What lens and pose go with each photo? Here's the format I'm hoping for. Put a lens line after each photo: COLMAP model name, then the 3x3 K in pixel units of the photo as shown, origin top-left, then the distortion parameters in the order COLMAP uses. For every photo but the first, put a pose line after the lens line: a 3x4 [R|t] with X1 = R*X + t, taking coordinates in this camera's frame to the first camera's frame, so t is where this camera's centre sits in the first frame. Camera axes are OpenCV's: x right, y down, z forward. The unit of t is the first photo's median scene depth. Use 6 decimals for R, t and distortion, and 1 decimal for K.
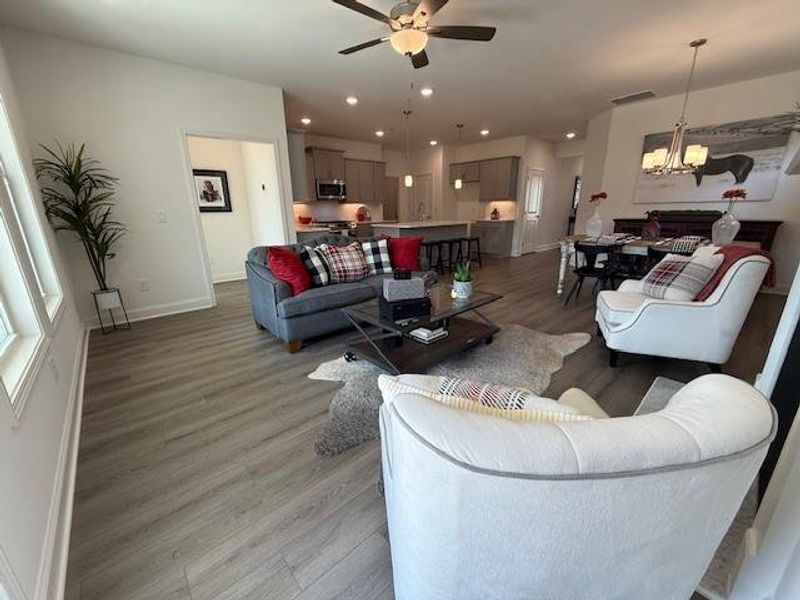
lens RADIAL K [[318.3, 0, 398.3], [0, 318.3, 300.1], [0, 0, 1]] dist [-0.000709, -0.000572]
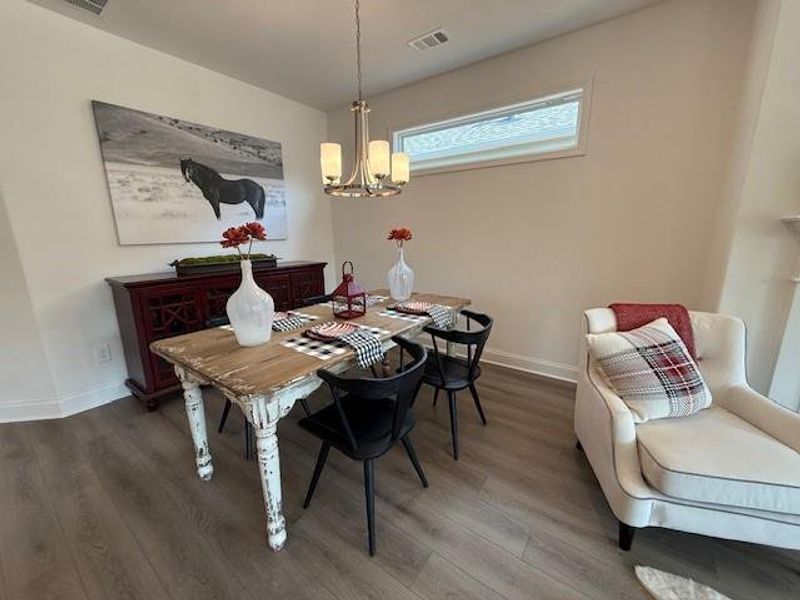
lens RADIAL K [[318.3, 0, 398.3], [0, 318.3, 300.1], [0, 0, 1]] dist [-0.000709, -0.000572]
pose [[-0.209384, -0.187316, 0.959724, 0.141046], [0.282534, 0.928028, 0.242771, -0.168099], [-0.936126, 0.321987, -0.141391, 0.522903]]
